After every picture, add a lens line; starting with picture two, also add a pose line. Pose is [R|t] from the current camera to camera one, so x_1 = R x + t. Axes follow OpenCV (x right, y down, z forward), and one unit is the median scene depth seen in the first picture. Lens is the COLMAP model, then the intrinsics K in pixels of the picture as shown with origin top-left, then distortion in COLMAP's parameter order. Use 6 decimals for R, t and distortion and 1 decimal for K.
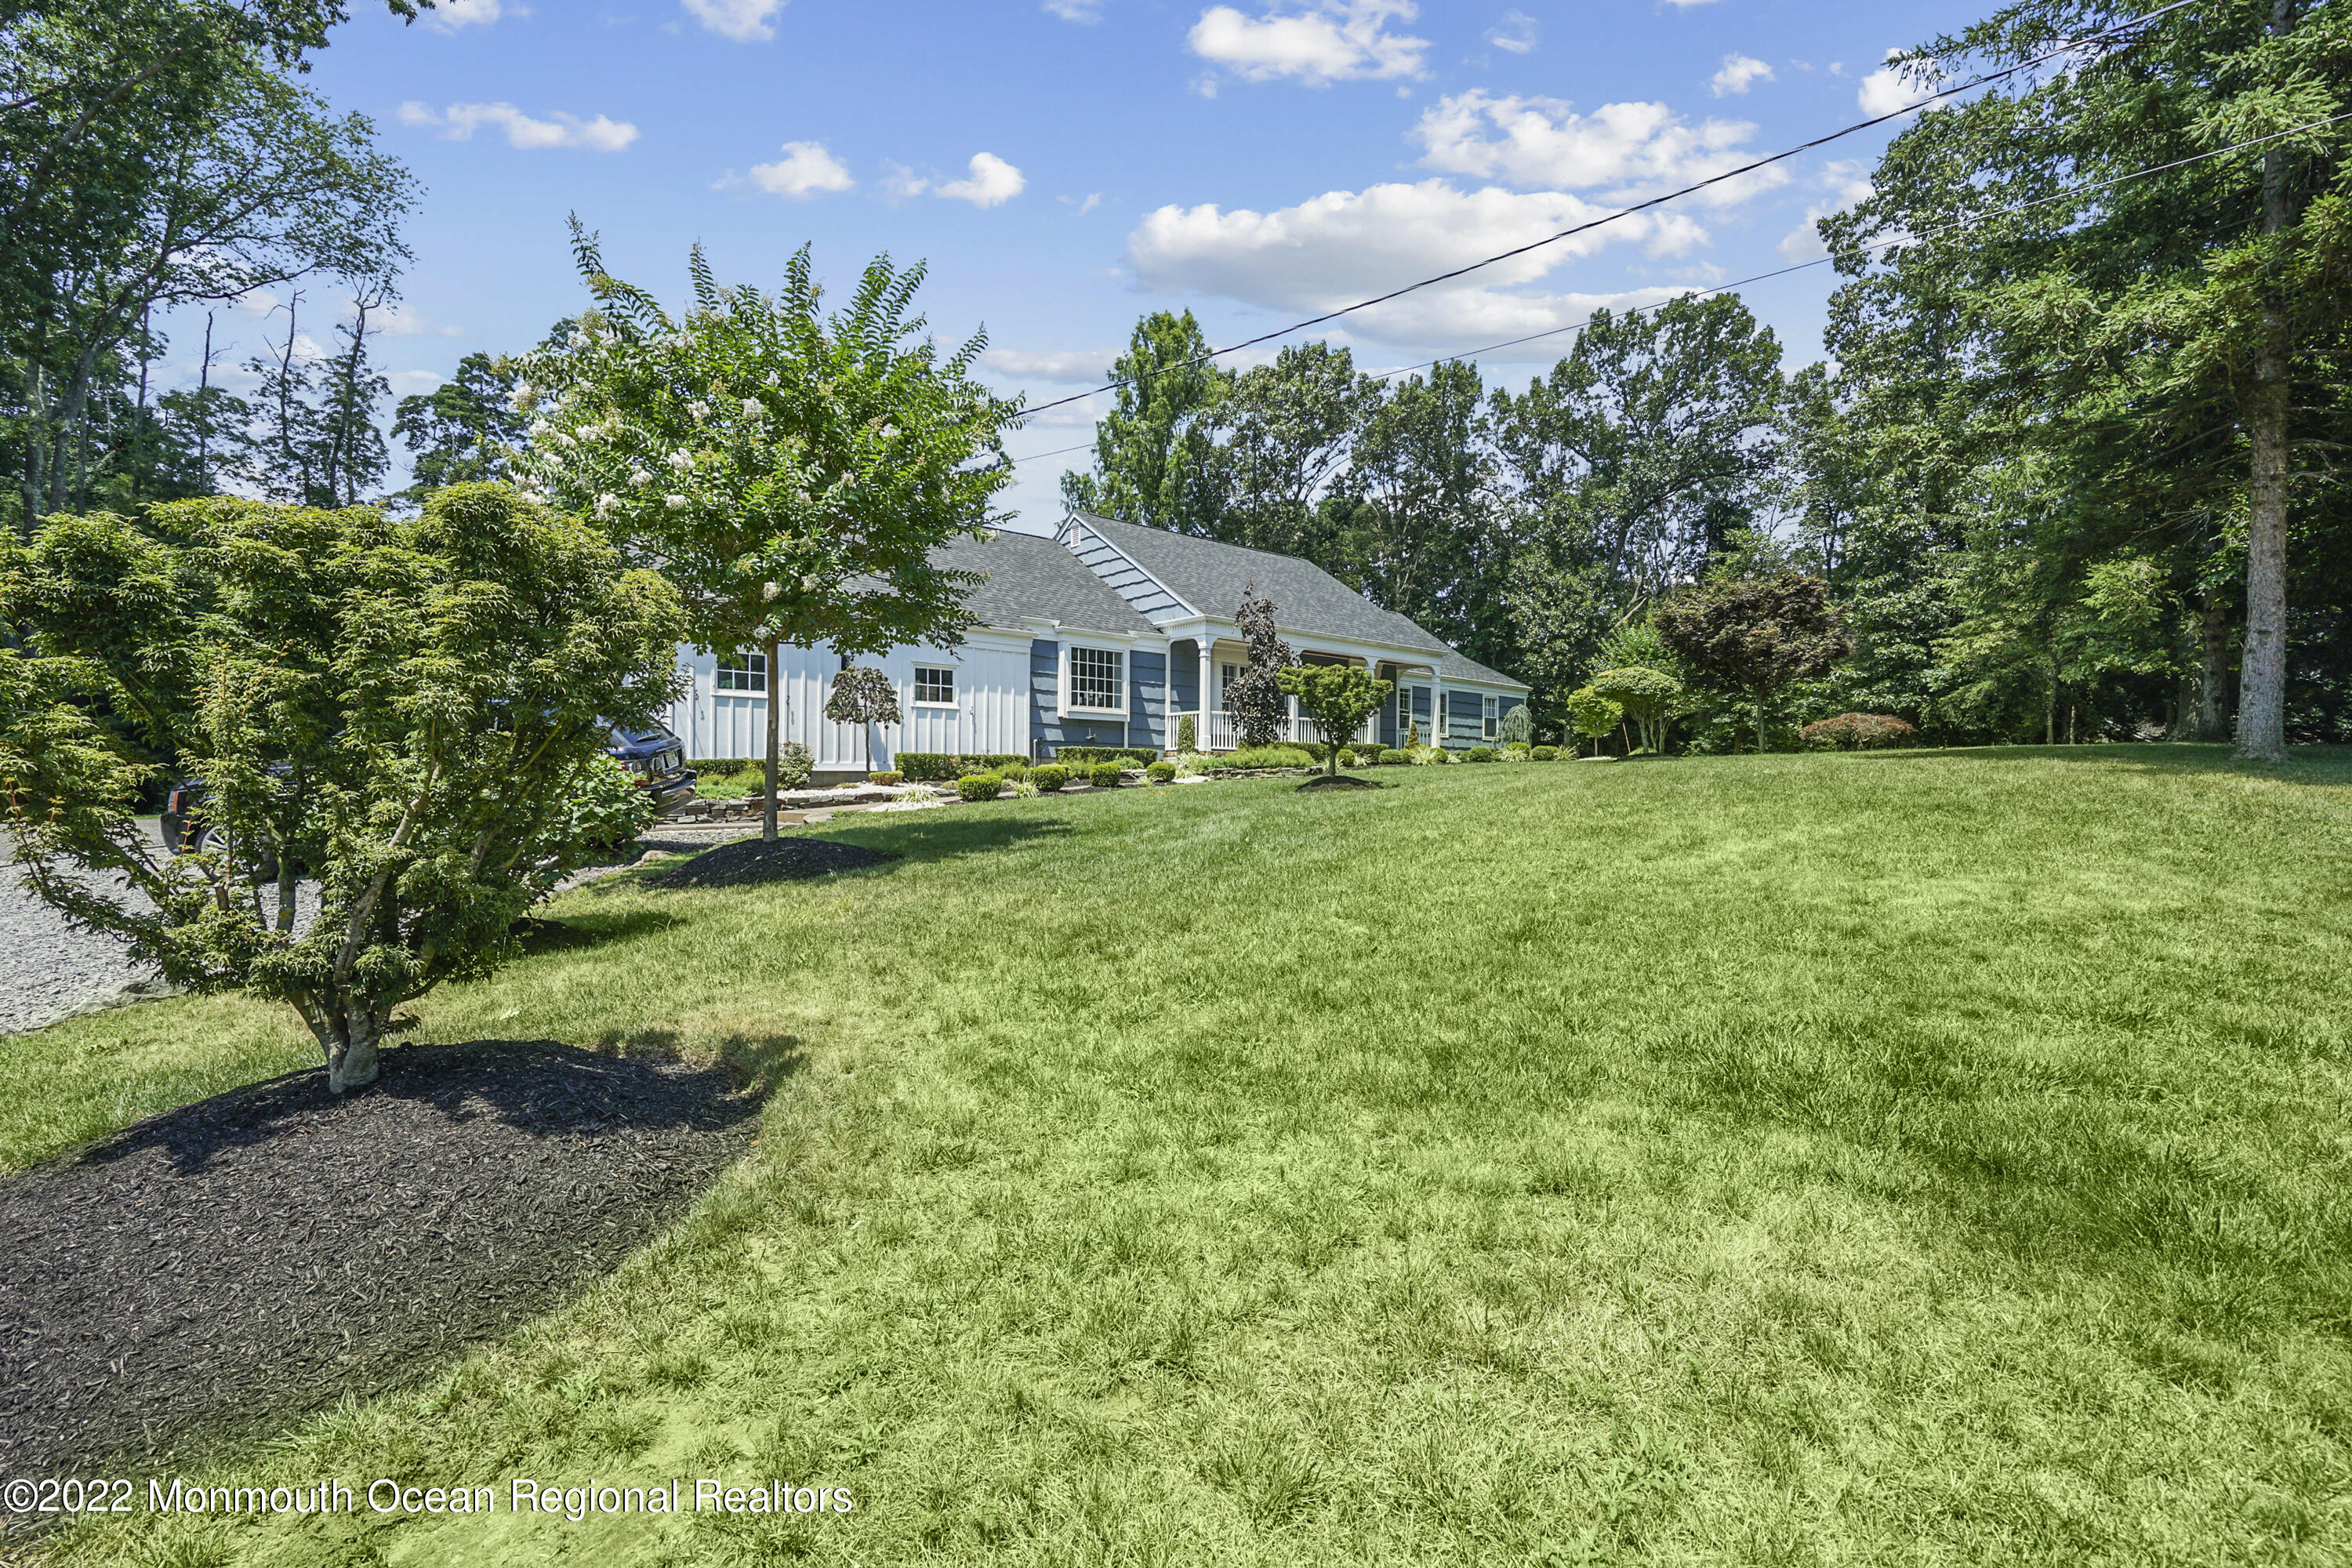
lens RADIAL K [[1064.1, 0, 1169.8], [0, 1064.1, 782.9], [0, 0, 1]] dist [-0.003632, 0.000207]
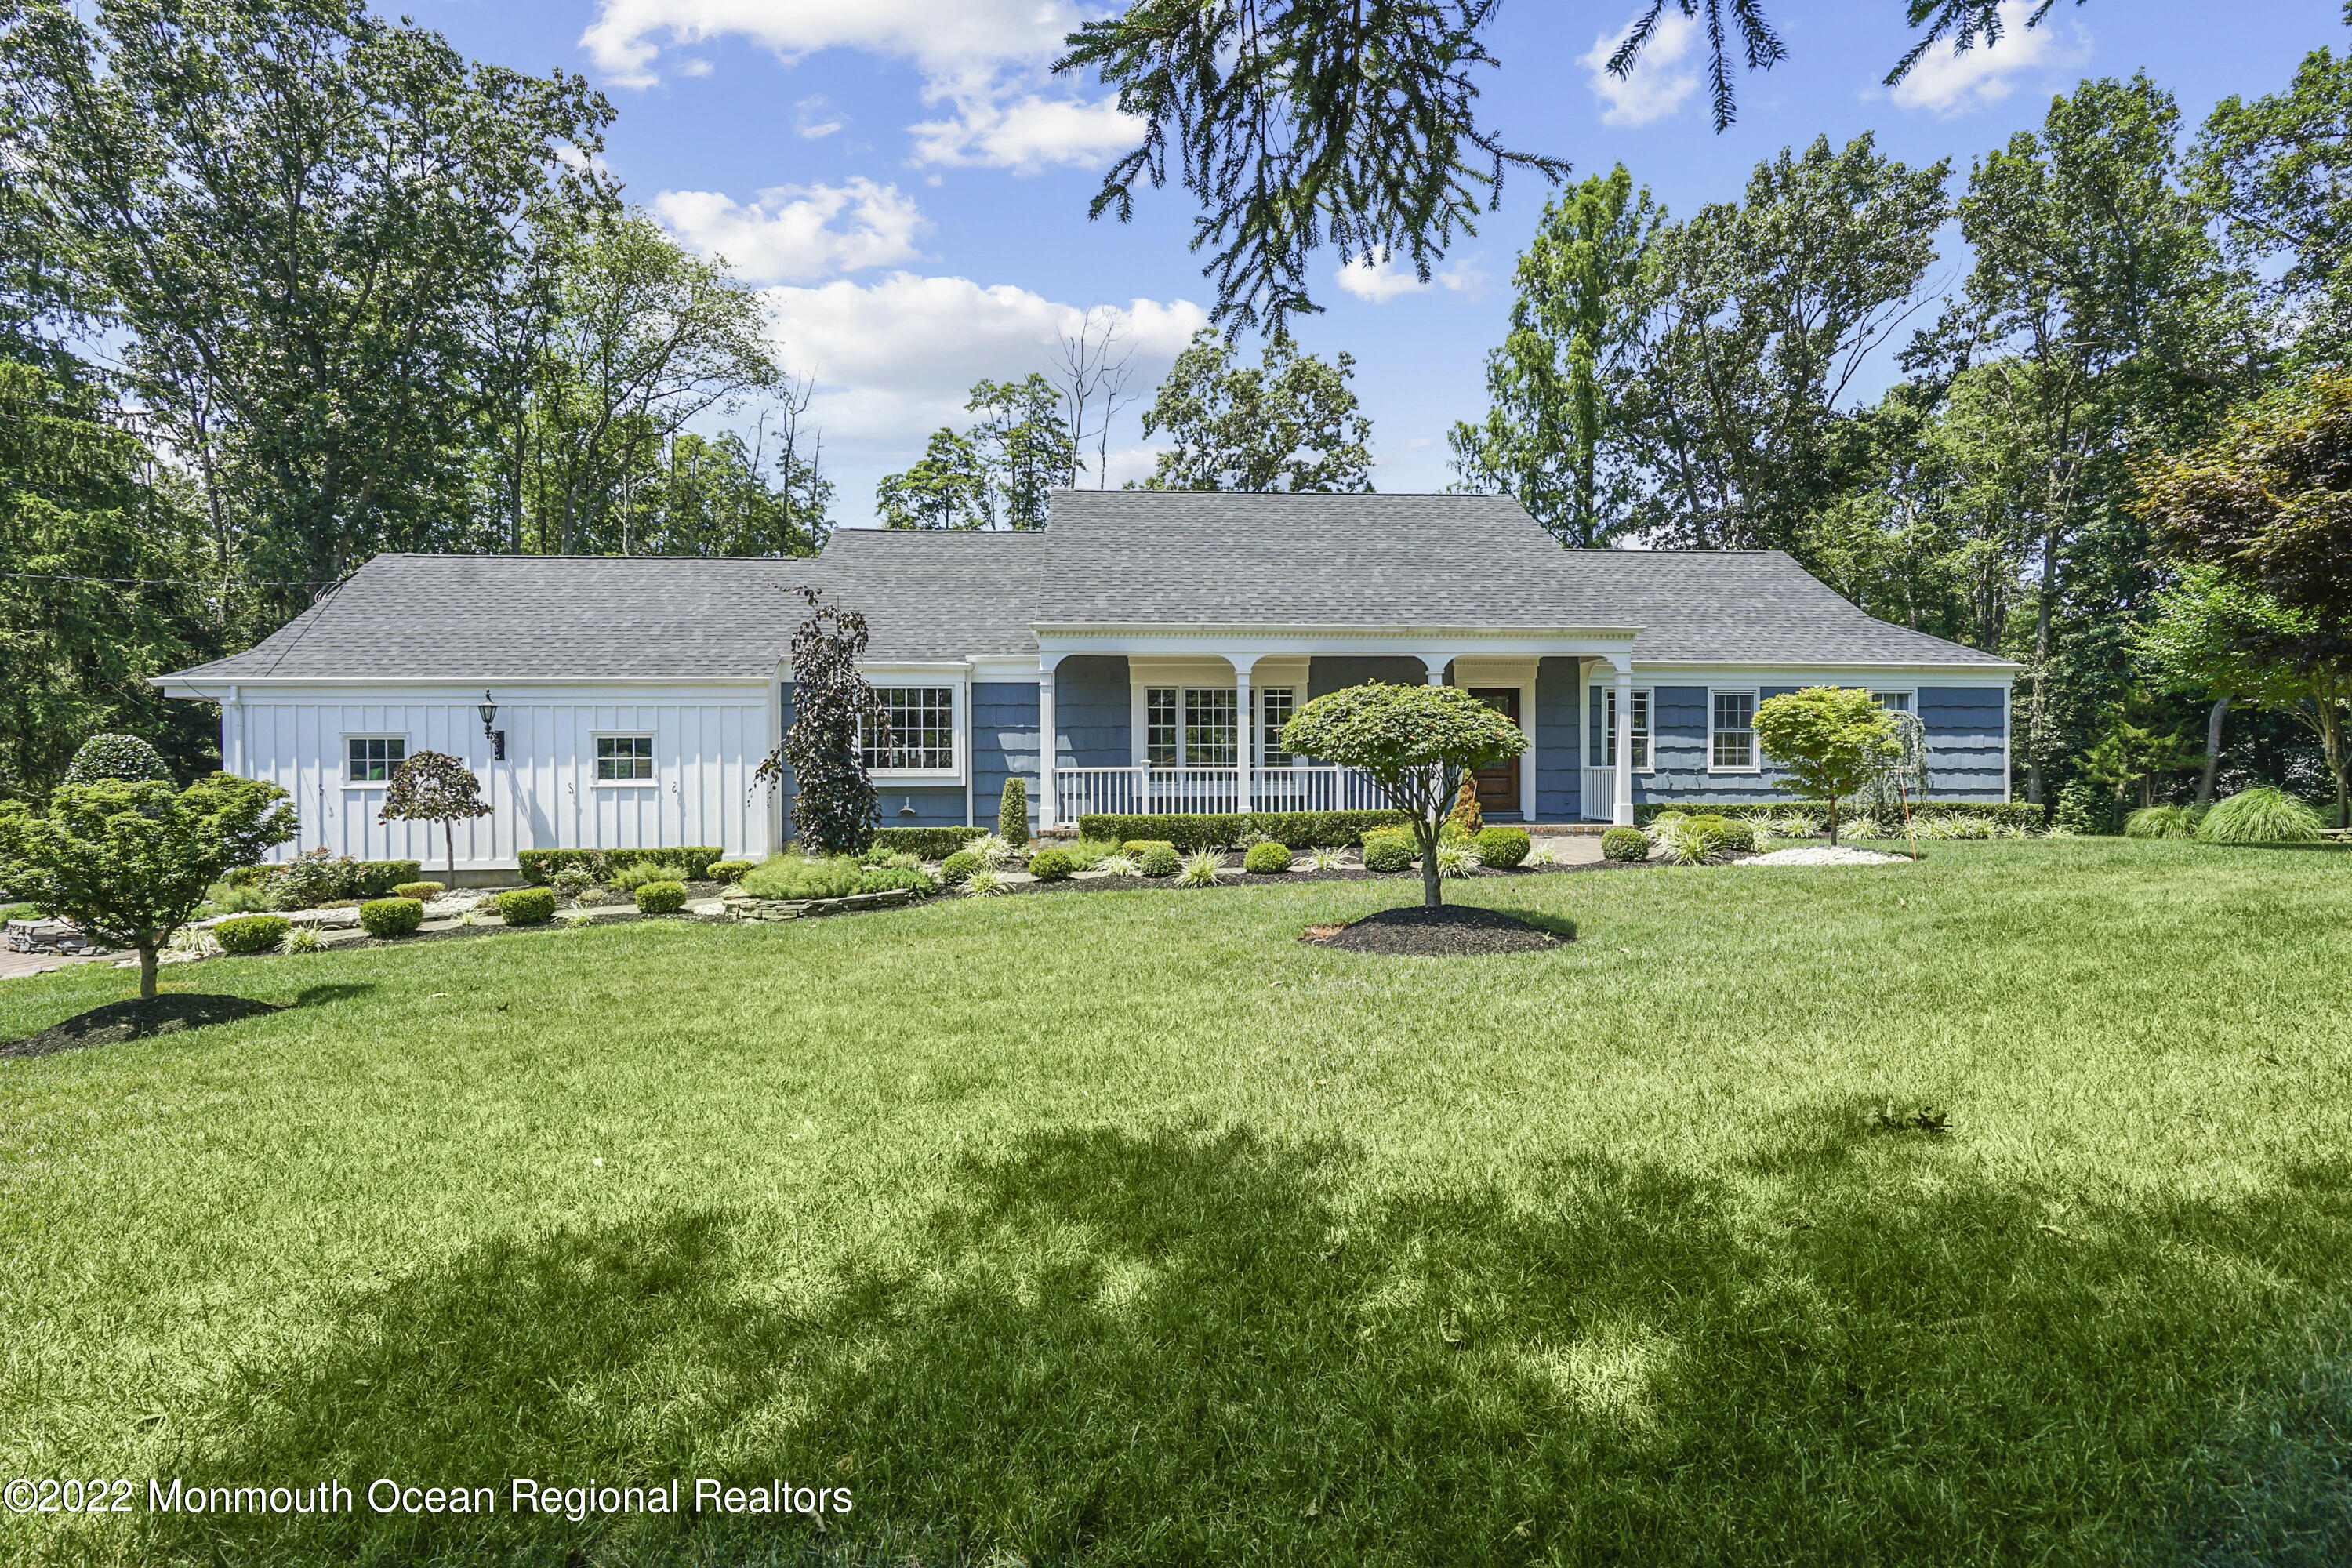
lens RADIAL K [[1064.1, 0, 1169.8], [0, 1064.1, 782.9], [0, 0, 1]] dist [-0.003632, 0.000207]
pose [[0.791731, -0.007067, -0.610829, 0.489718], [0.012435, 0.999912, 0.004549, -0.060382], [0.610743, -0.011197, 0.791749, 0.520976]]
